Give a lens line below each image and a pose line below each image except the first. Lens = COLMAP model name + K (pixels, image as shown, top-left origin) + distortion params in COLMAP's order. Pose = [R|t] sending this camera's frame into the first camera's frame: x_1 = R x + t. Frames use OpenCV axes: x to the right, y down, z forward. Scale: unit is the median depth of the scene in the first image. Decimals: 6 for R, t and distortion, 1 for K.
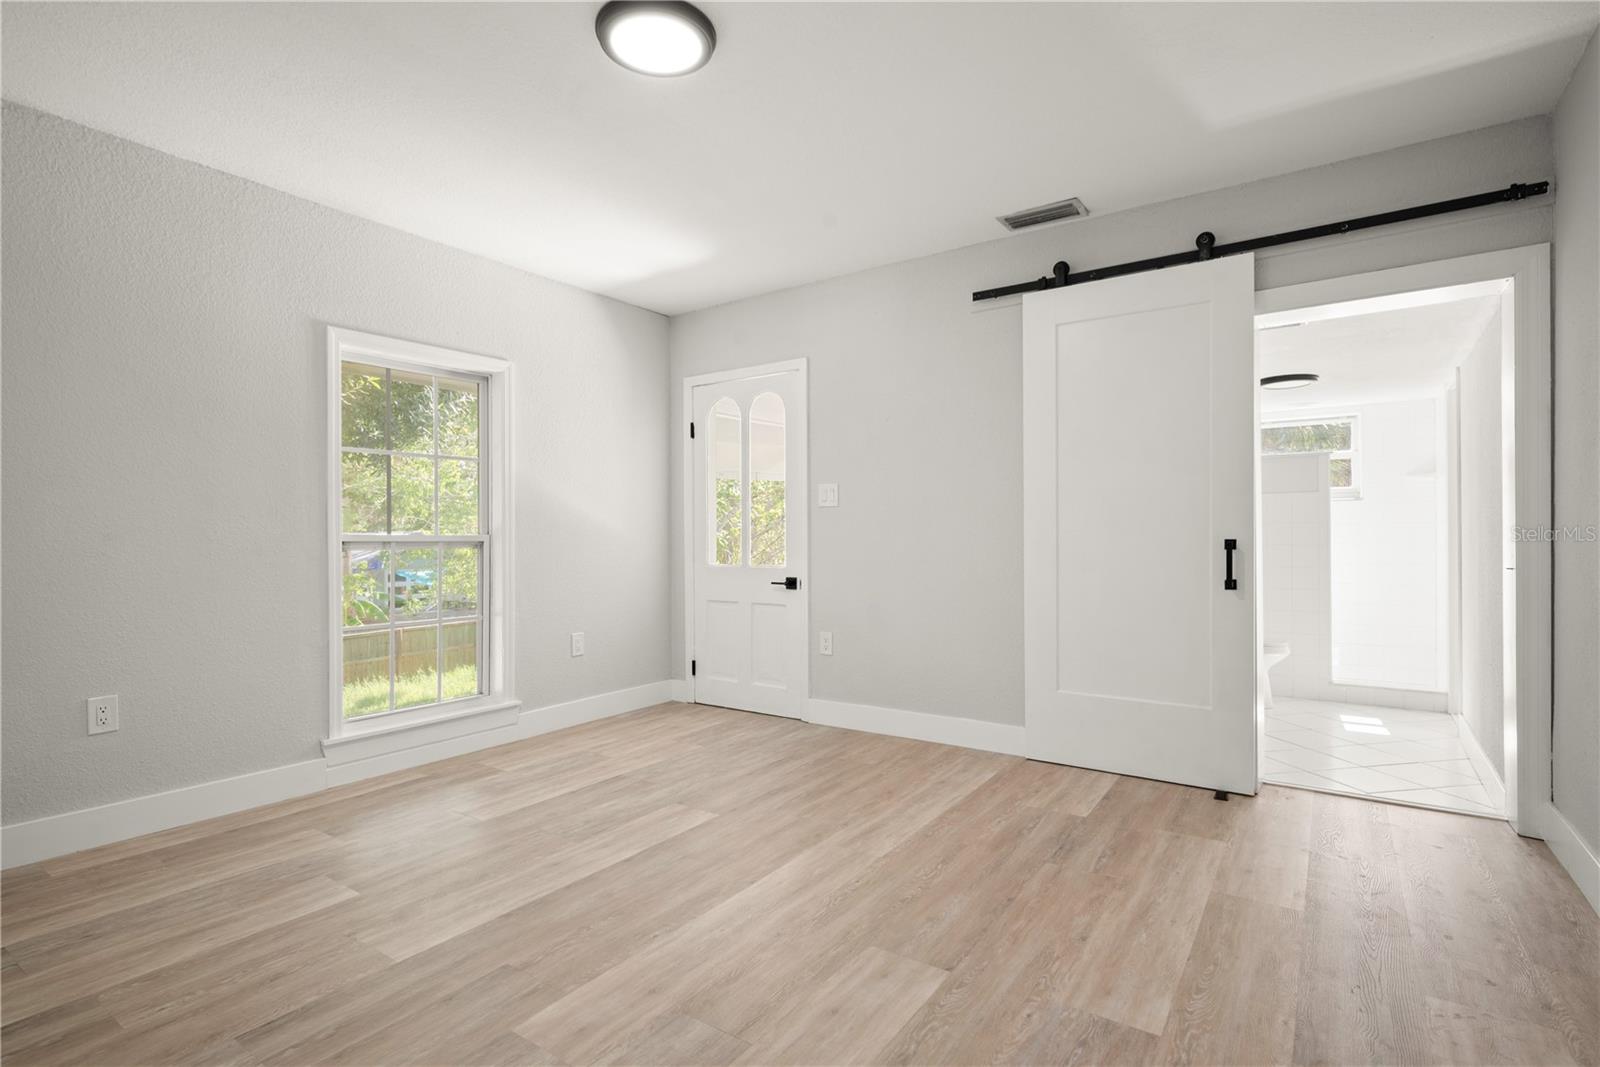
lens RADIAL K [[749.1, 0, 808.4], [0, 749.1, 533.0], [0, 0, 1]] dist [-0.002605, -0.000564]
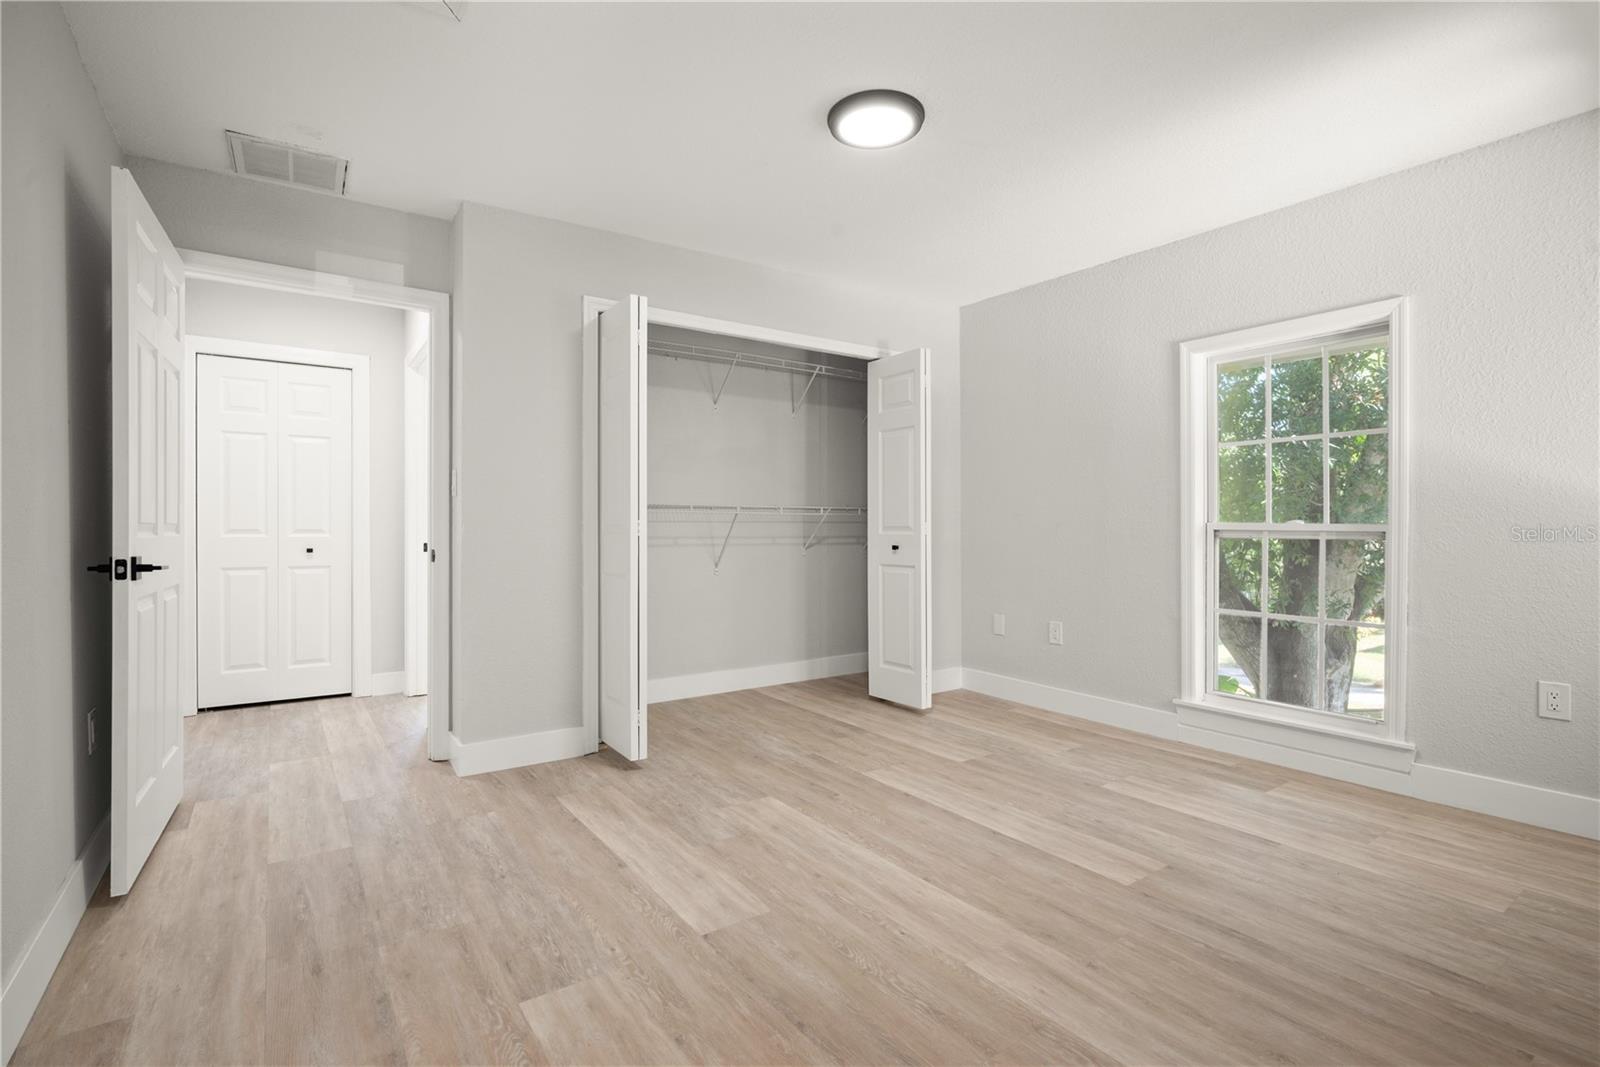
lens RADIAL K [[749.1, 0, 808.4], [0, 749.1, 533.0], [0, 0, 1]] dist [-0.002605, -0.000564]
pose [[-0.328239, 0.017276, -0.944437, 0.881666], [0.006039, 0.999851, 0.016191, -0.006486], [0.944575, -0.000389, -0.328294, 1.153755]]
